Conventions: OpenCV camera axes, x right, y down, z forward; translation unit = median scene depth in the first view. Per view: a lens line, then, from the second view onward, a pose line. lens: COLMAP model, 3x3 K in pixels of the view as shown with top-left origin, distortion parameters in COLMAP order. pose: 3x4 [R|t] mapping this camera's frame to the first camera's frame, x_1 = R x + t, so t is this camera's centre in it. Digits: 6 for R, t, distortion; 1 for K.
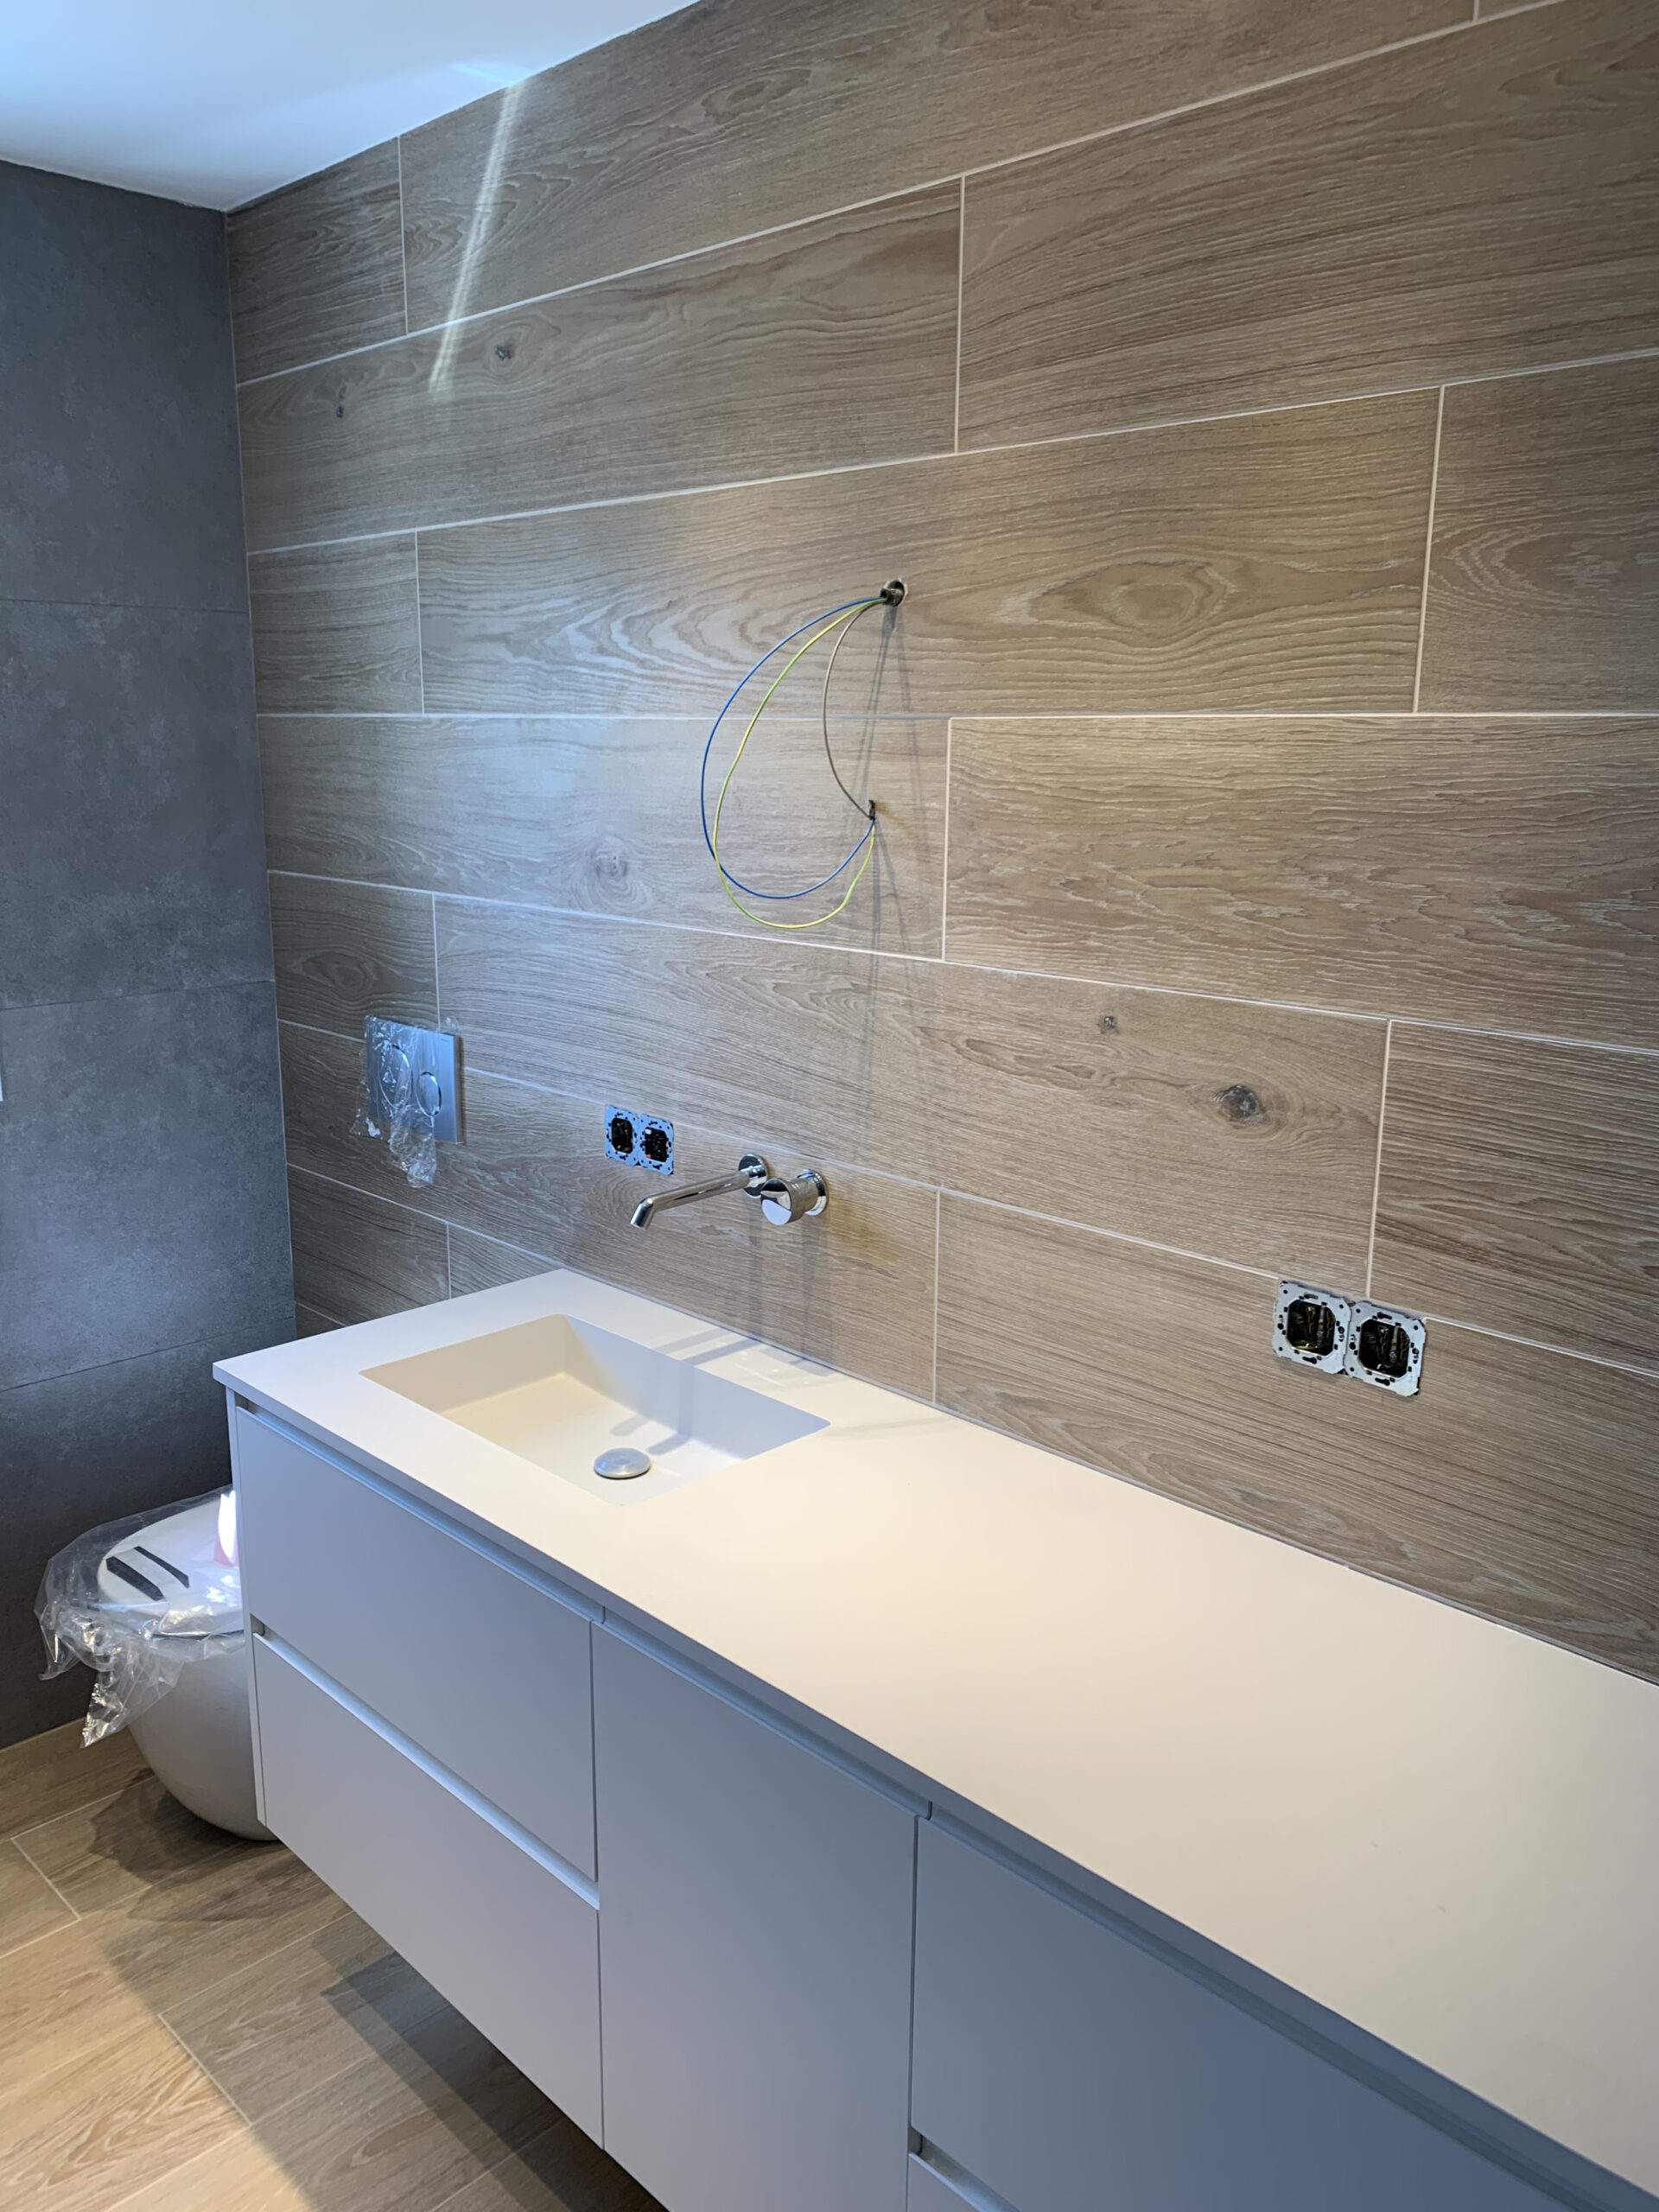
lens RADIAL K [[1704.1, 0, 825.7], [0, 1704.1, 1104.9], [0, 0, 1]] dist [0.061111, -0.067027]
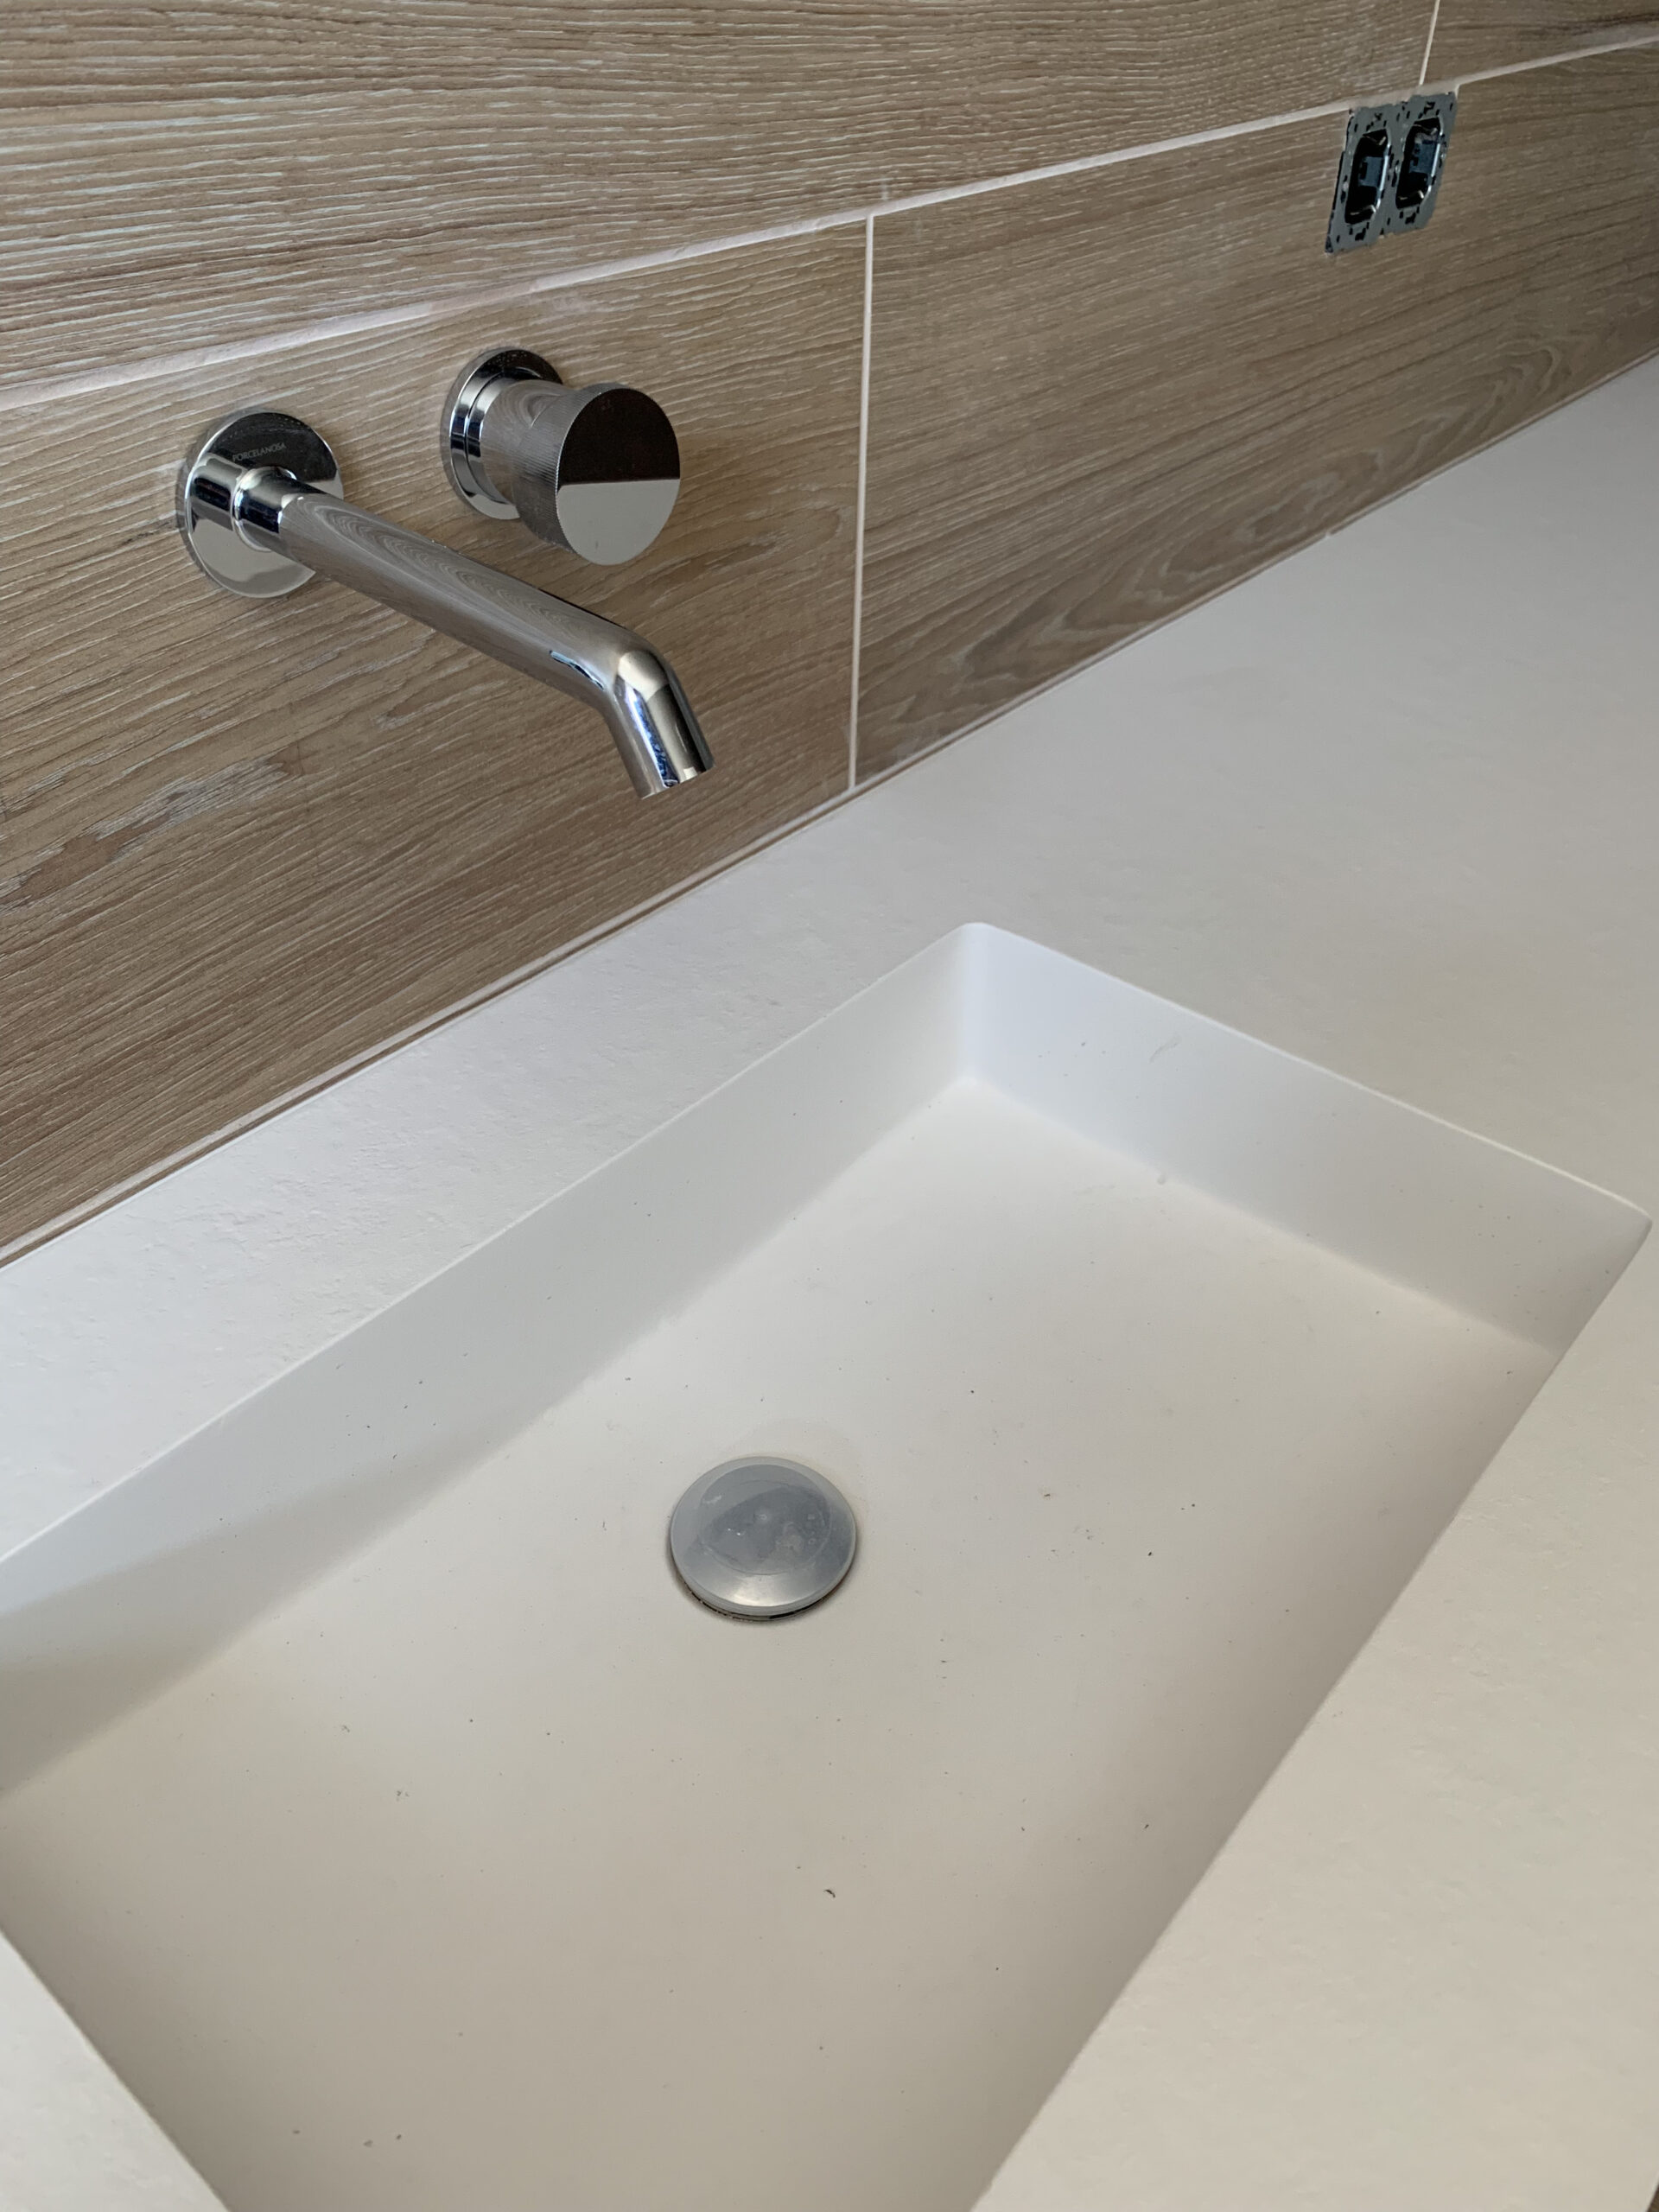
lens RADIAL K [[1704.1, 0, 825.7], [0, 1704.1, 1104.9], [0, 0, 1]] dist [0.061111, -0.067027]
pose [[-0.094199, -0.630730, 0.770264, -0.333458], [0.171895, 0.751779, 0.636616, -0.041907], [-0.980601, 0.192373, 0.037602, 1.052107]]
